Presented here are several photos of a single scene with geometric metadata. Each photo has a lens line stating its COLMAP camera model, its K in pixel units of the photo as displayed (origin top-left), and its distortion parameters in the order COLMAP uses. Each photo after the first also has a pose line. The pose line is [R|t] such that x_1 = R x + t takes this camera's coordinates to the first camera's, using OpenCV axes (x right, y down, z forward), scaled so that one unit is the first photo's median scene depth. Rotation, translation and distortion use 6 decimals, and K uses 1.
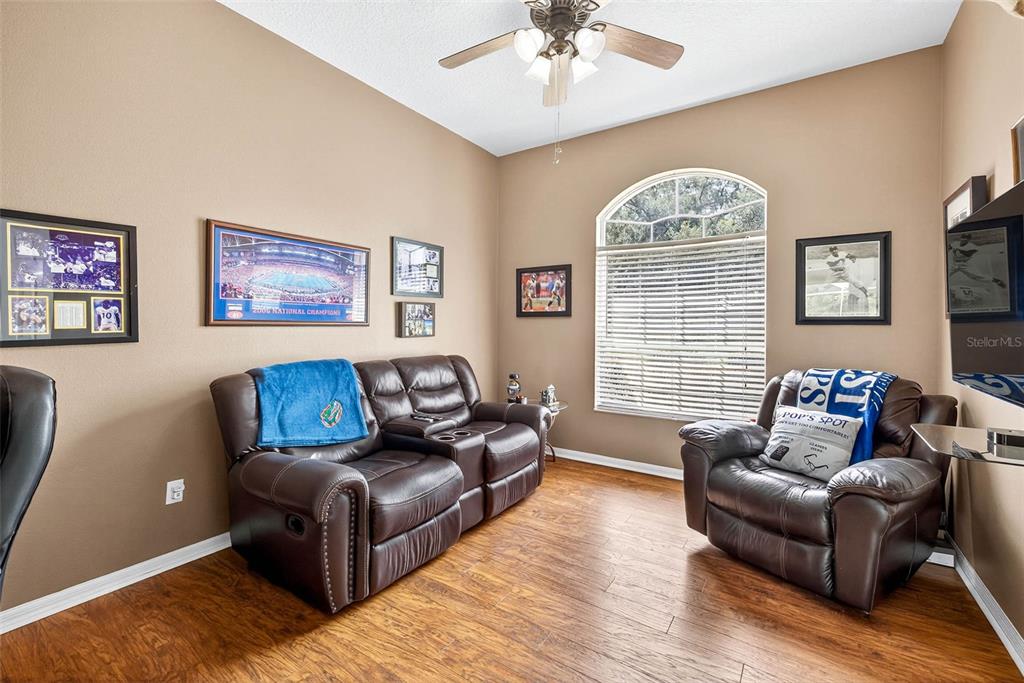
lens RADIAL K [[432.6, 0, 510.7], [0, 432.6, 318.4], [0, 0, 1]] dist [0.004081, 0.000054]
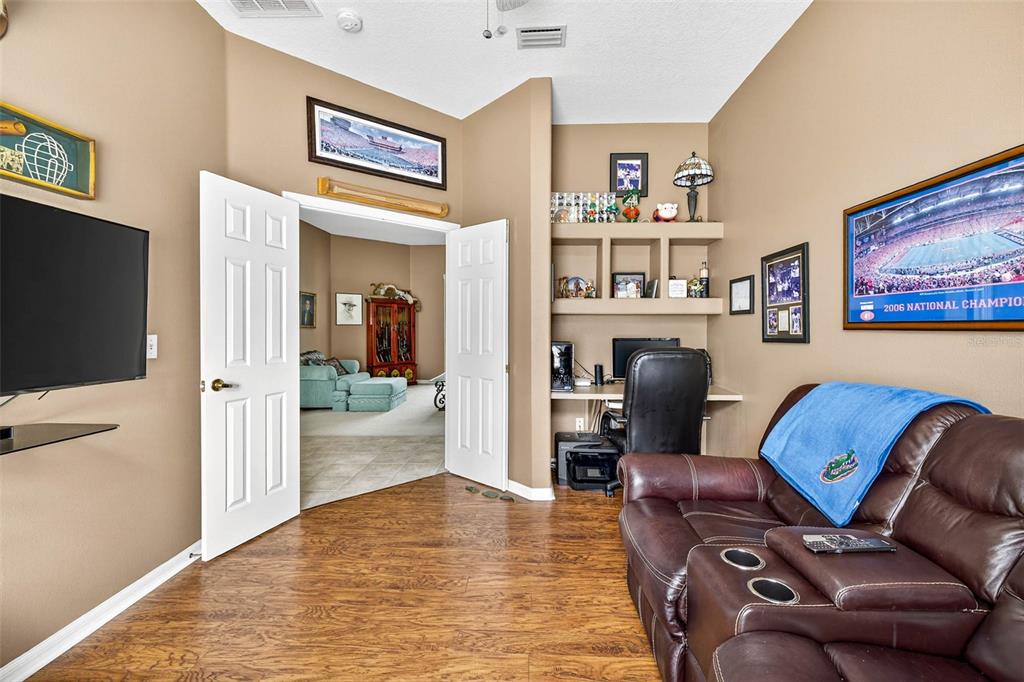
lens RADIAL K [[432.6, 0, 515.3], [0, 432.6, 334.8], [0, 0, 1]] dist [0.004081, 0.000054]
pose [[-0.845455, 0.009464, -0.533963, 0.406159], [0.009228, 0.999953, 0.003112, 0.022035], [0.533967, -0.002296, -0.845502, 1.583742]]
